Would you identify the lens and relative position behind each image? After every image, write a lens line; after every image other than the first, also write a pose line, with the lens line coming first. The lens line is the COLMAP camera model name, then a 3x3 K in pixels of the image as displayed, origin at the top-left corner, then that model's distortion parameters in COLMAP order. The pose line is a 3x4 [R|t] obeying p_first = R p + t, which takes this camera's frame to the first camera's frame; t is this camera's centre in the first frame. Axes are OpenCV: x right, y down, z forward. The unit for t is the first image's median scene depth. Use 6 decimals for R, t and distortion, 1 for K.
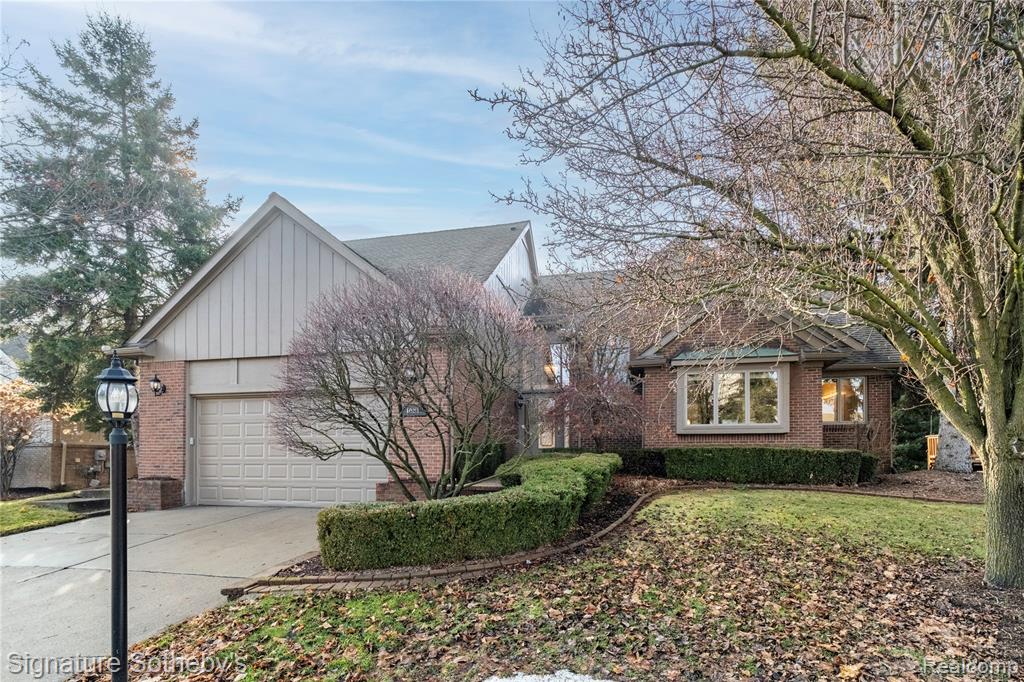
lens RADIAL K [[514.2, 0, 531.5], [0, 514.2, 416.8], [0, 0, 1]] dist [-0.012099, 0.000079]
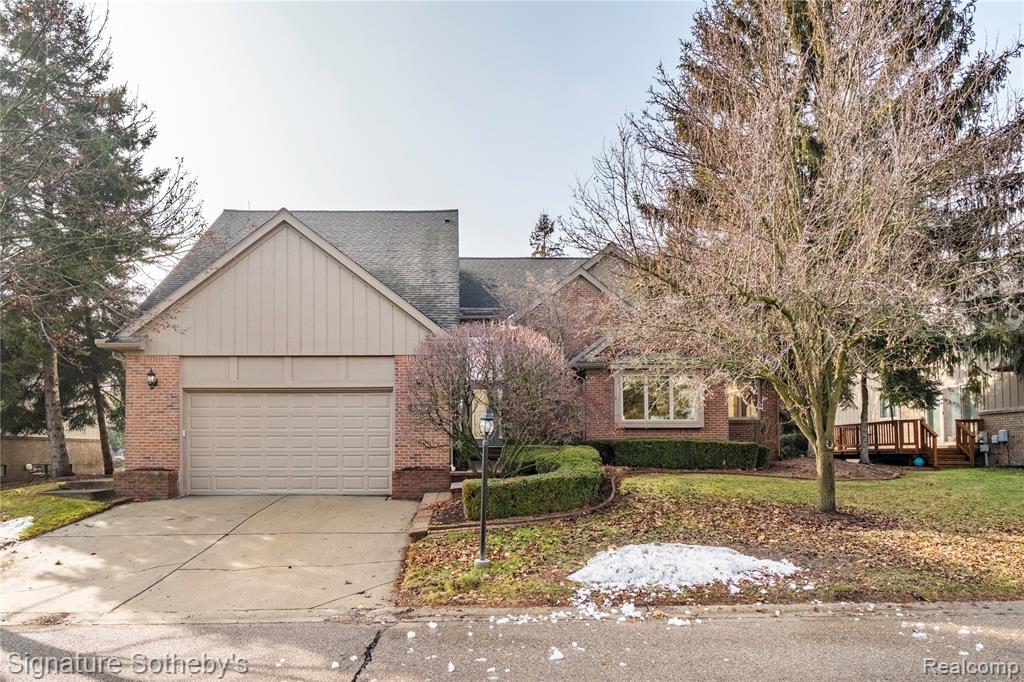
lens RADIAL K [[675.3, 0, 511.2], [0, 675.3, 341.4], [0, 0, 1]] dist [-0.021813, -0.000478]
pose [[0.972744, 0.034540, 0.229296, -0.360544], [-0.017177, 0.996860, -0.077293, -0.047391], [-0.231246, 0.071247, 0.970283, -0.525278]]
